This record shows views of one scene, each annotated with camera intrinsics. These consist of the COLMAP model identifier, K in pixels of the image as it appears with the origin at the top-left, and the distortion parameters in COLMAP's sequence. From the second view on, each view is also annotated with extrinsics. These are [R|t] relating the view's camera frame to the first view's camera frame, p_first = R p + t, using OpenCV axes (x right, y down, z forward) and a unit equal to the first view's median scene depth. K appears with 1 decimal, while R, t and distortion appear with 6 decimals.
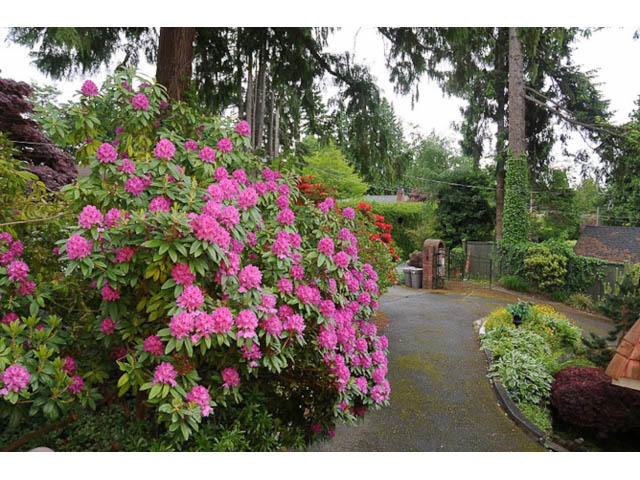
lens RADIAL K [[482.1, 0, 319.5], [0, 482.1, 250.9], [0, 0, 1]] dist [-0.180484, 0.155772]
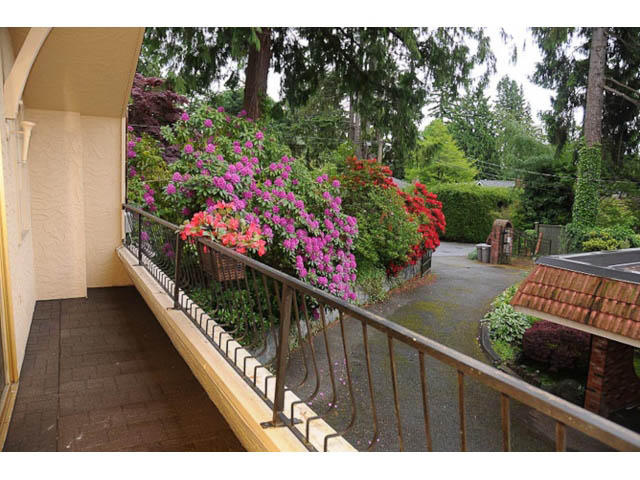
lens RADIAL K [[482.1, 0, 319.5], [0, 482.1, 250.9], [0, 0, 1]] dist [-0.180484, 0.155772]
pose [[0.960719, 0.069736, -0.268617, 0.131462], [-0.059028, 0.997114, 0.047745, 0.021433], [0.271171, -0.030013, 0.962063, -0.169692]]
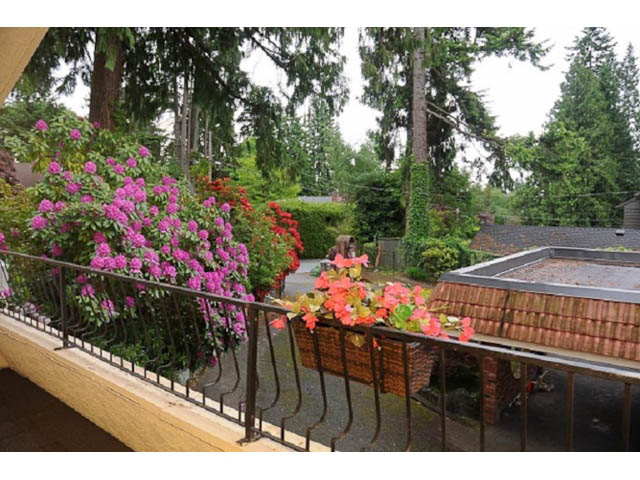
lens RADIAL K [[482.1, 0, 319.5], [0, 482.1, 250.9], [0, 0, 1]] dist [-0.180484, 0.155772]
pose [[0.993644, 0.000377, 0.112568, 0.050509], [-0.000238, 0.999999, -0.001252, 0.014792], [-0.112568, 0.001217, 0.993643, -0.125748]]
